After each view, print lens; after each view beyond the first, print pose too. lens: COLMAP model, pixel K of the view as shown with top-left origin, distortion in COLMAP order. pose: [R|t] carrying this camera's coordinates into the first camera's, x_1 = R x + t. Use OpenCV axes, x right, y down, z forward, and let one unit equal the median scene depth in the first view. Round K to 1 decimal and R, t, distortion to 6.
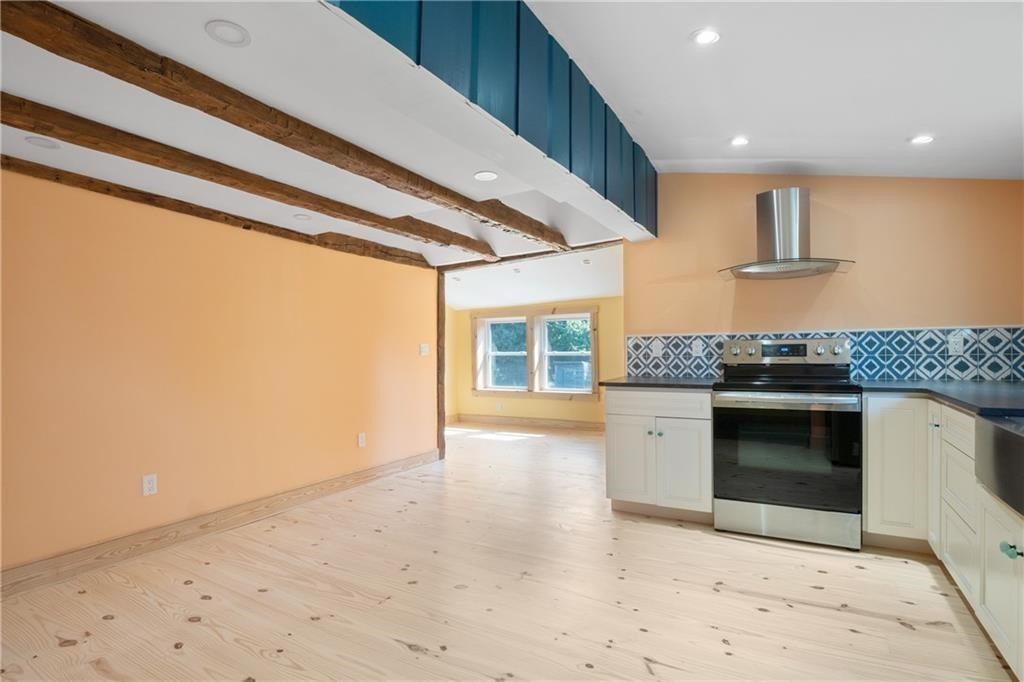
lens RADIAL K [[510.4, 0, 507.3], [0, 510.4, 346.4], [0, 0, 1]] dist [-0.031866, 0.007182]
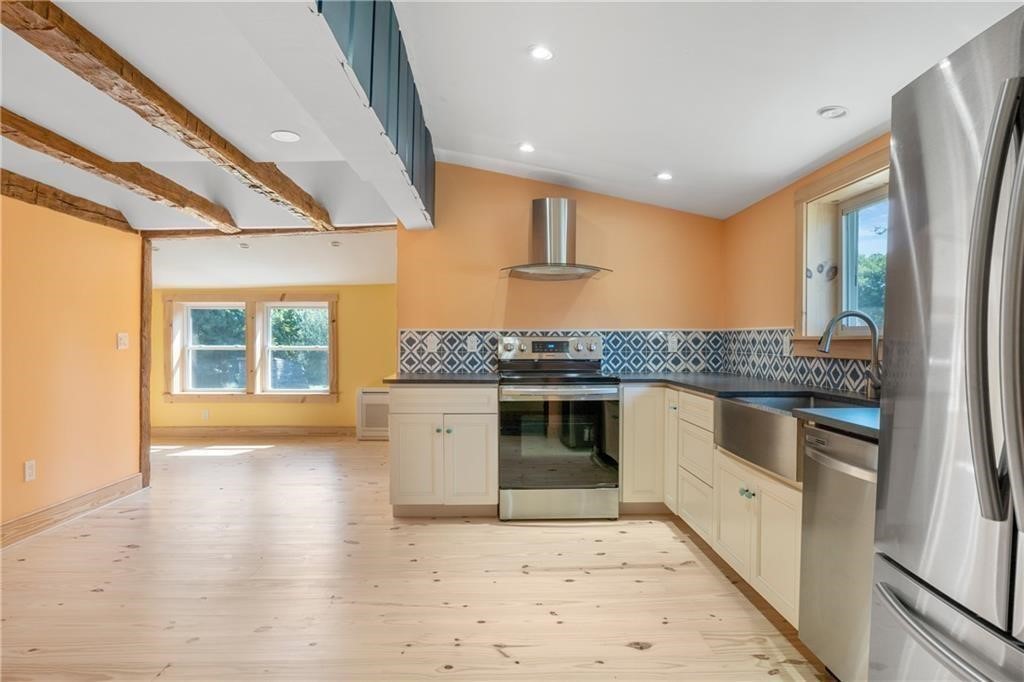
lens RADIAL K [[573.5, 0, 513.3], [0, 573.5, 342.7], [0, 0, 1]] dist [-0.014254, 0.008958]
pose [[0.850416, 0.013122, 0.525948, -0.169152], [-0.014986, 0.999887, -0.000717, 0.001112], [-0.525898, -0.007272, 0.850517, -0.003516]]
